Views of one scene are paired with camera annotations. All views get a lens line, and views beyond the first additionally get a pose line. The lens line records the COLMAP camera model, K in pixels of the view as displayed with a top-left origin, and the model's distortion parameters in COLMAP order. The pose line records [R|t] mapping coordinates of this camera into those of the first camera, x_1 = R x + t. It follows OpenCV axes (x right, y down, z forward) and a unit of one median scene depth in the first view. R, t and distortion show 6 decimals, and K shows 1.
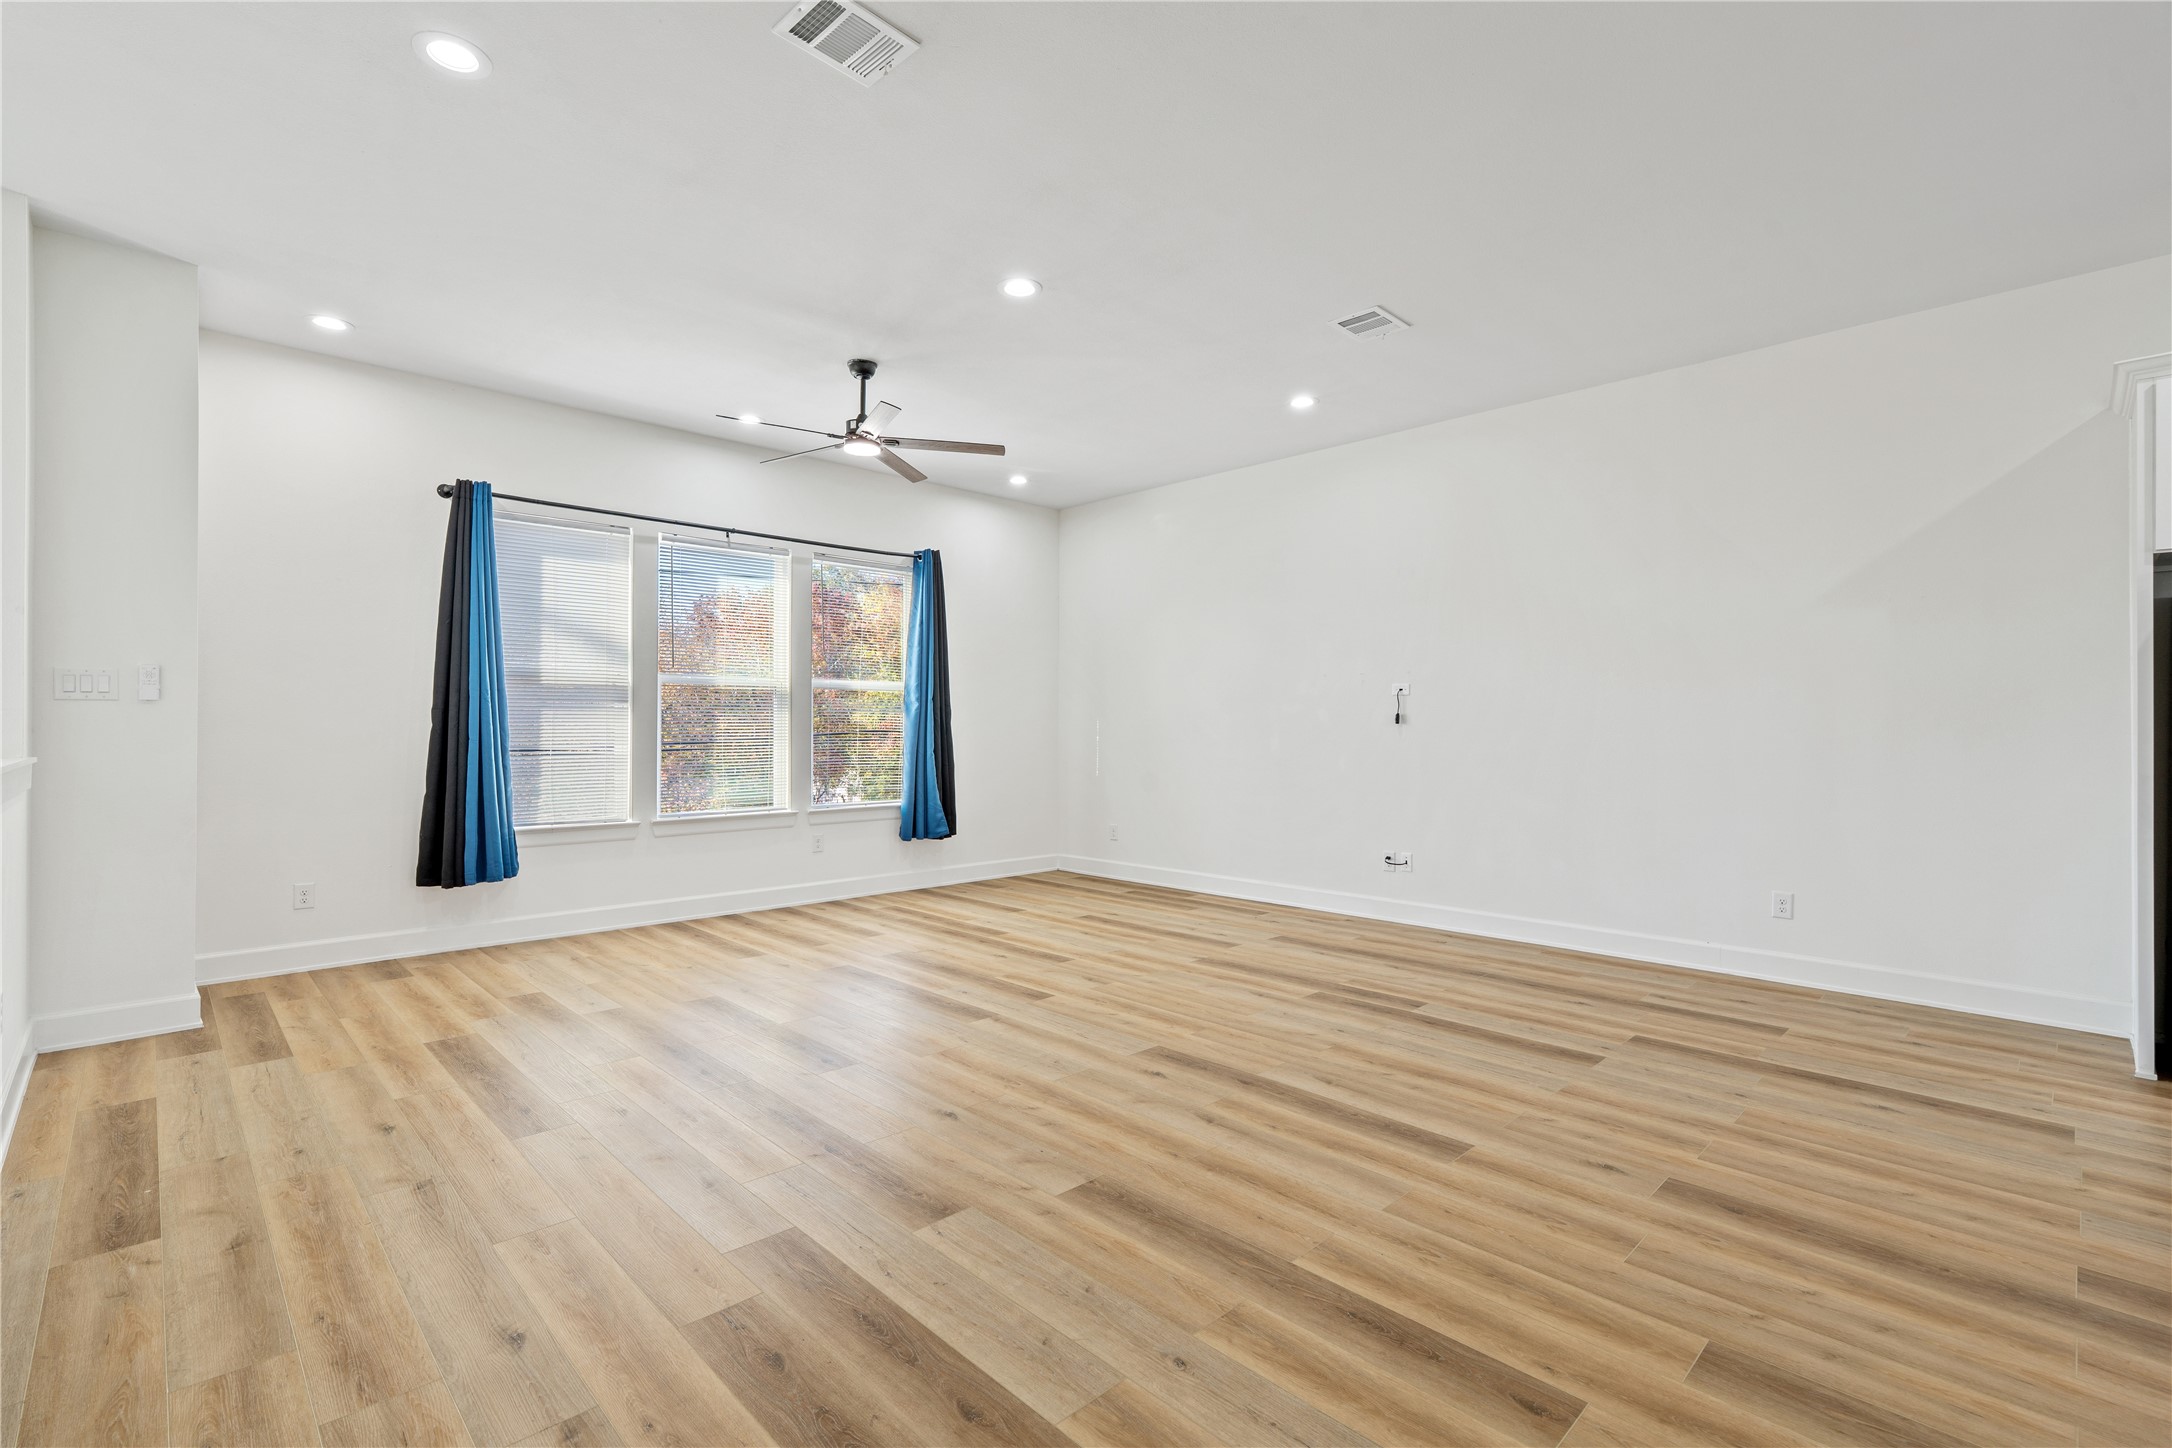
lens RADIAL K [[977.1, 0, 1086.7], [0, 977.1, 726.4], [0, 0, 1]] dist [-0.002857, 0.001874]
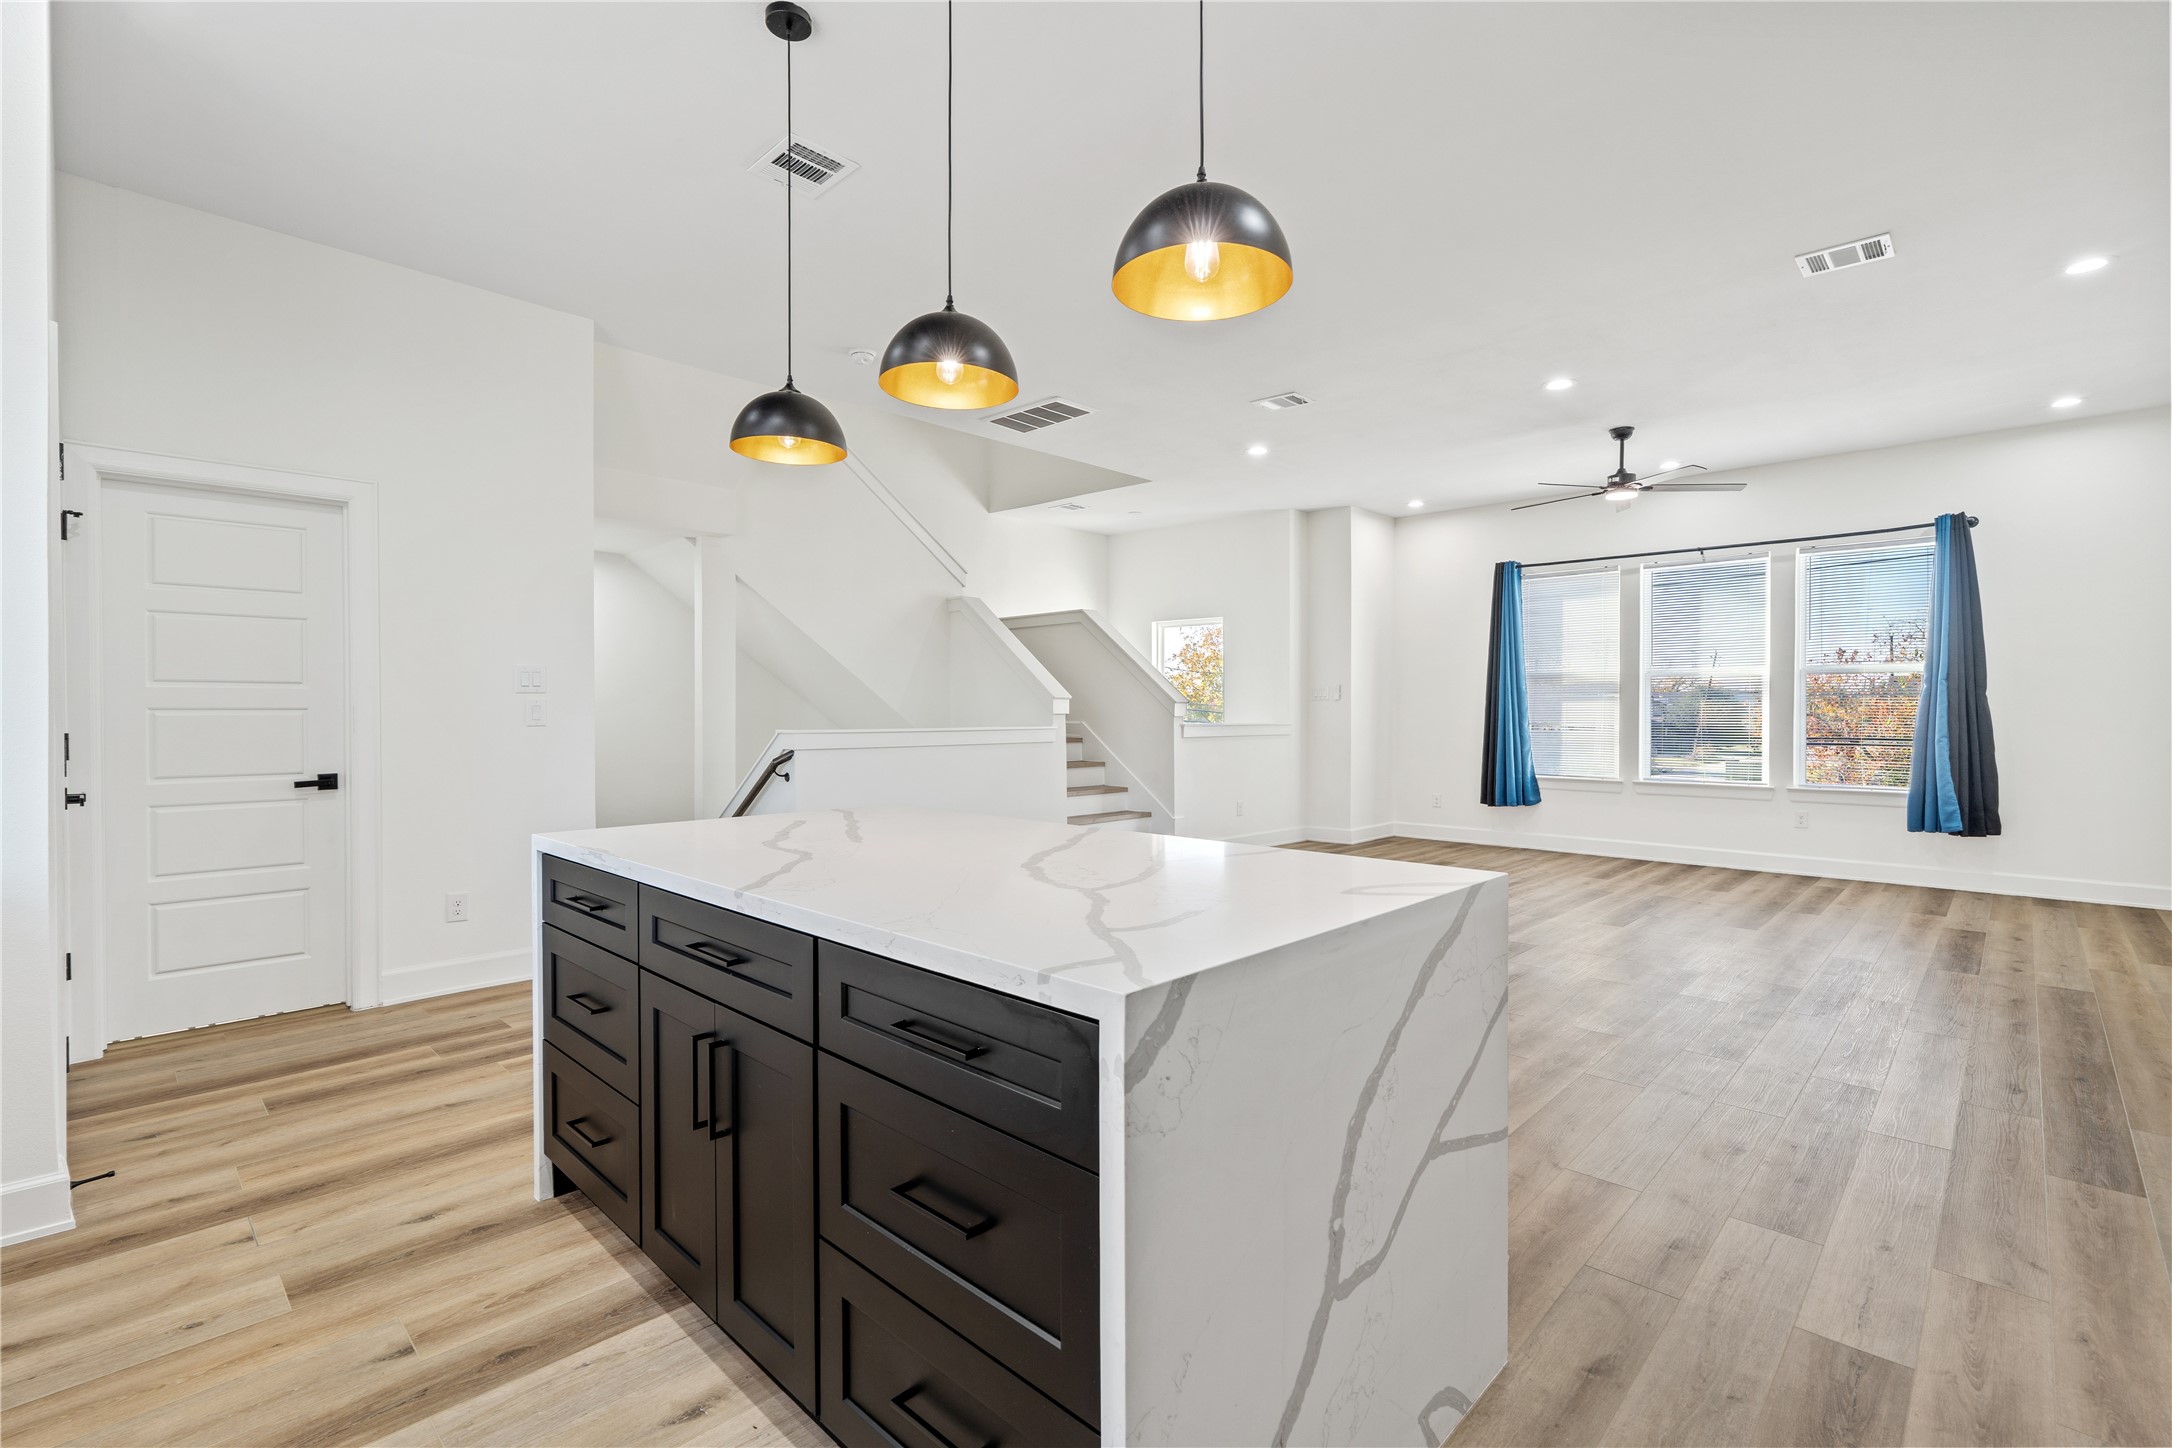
lens RADIAL K [[977.1, 0, 1083.8], [0, 977.1, 724.6], [0, 0, 1]] dist [-0.002857, 0.001874]
pose [[0.023805, 0.010609, -0.999660, 1.375291], [0.000493, 0.999943, 0.010624, 0.007153], [0.999716, -0.000745, 0.023799, 0.336583]]
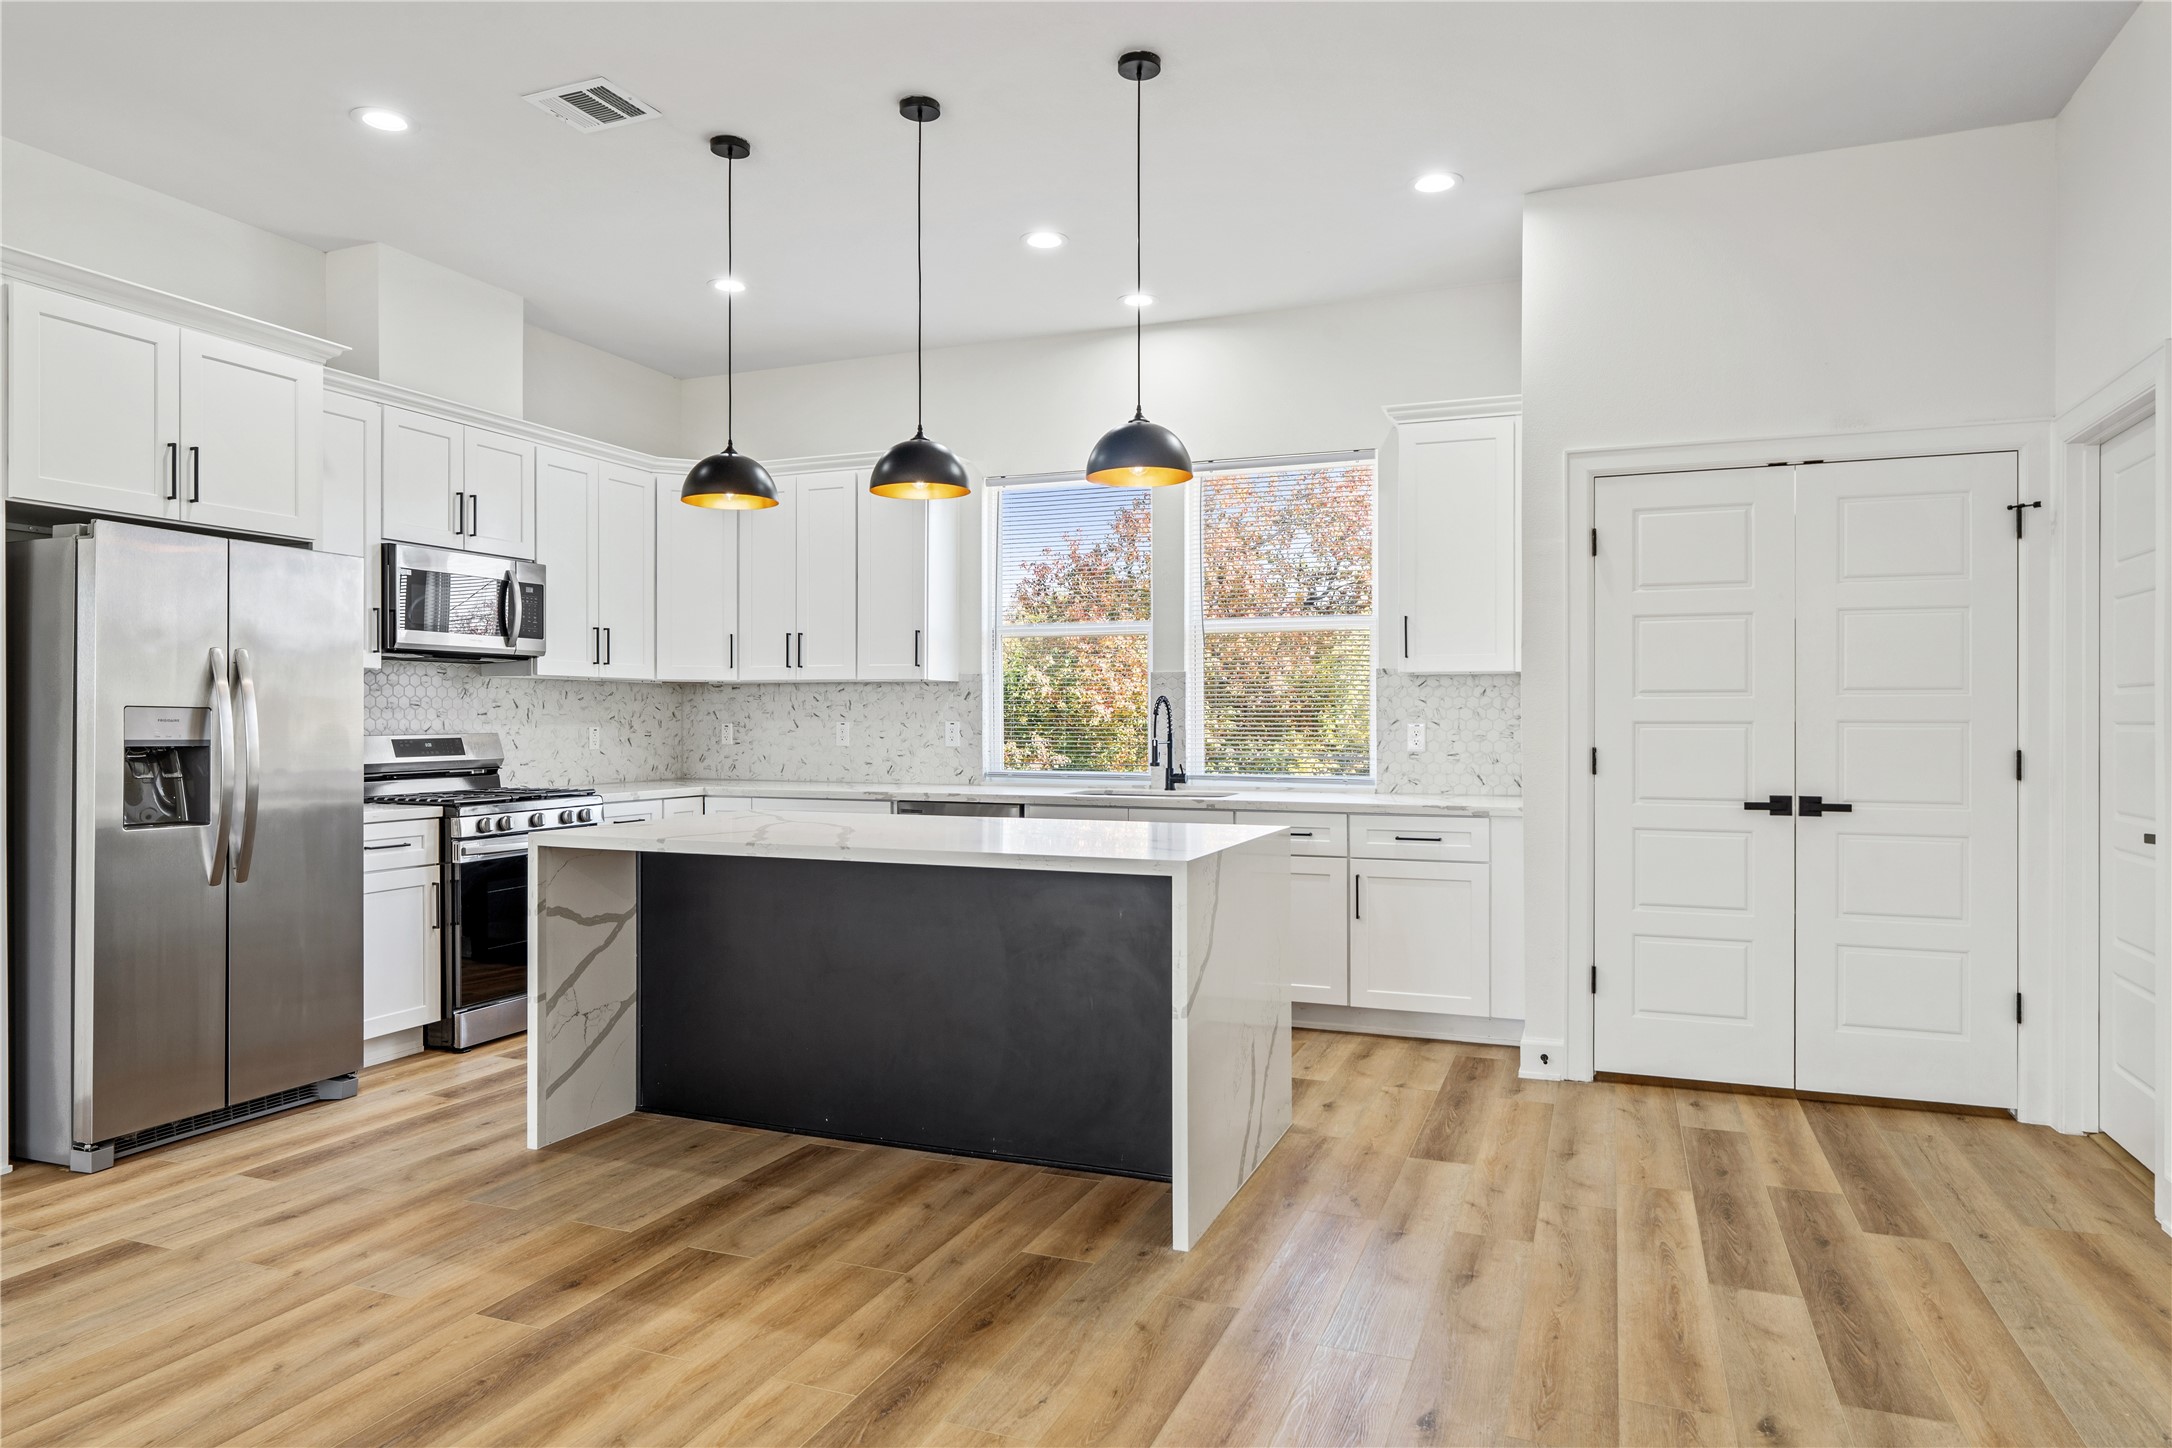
lens RADIAL K [[1313.1, 0, 1077.0], [0, 1313.1, 721.1], [0, 0, 1]] dist [0.002745, 0.001101]
pose [[-0.396968, -0.002034, 0.917830, -0.199268], [0.001689, 0.999994, 0.002946, -0.003144], [-0.917831, 0.002720, -0.396962, 0.570567]]
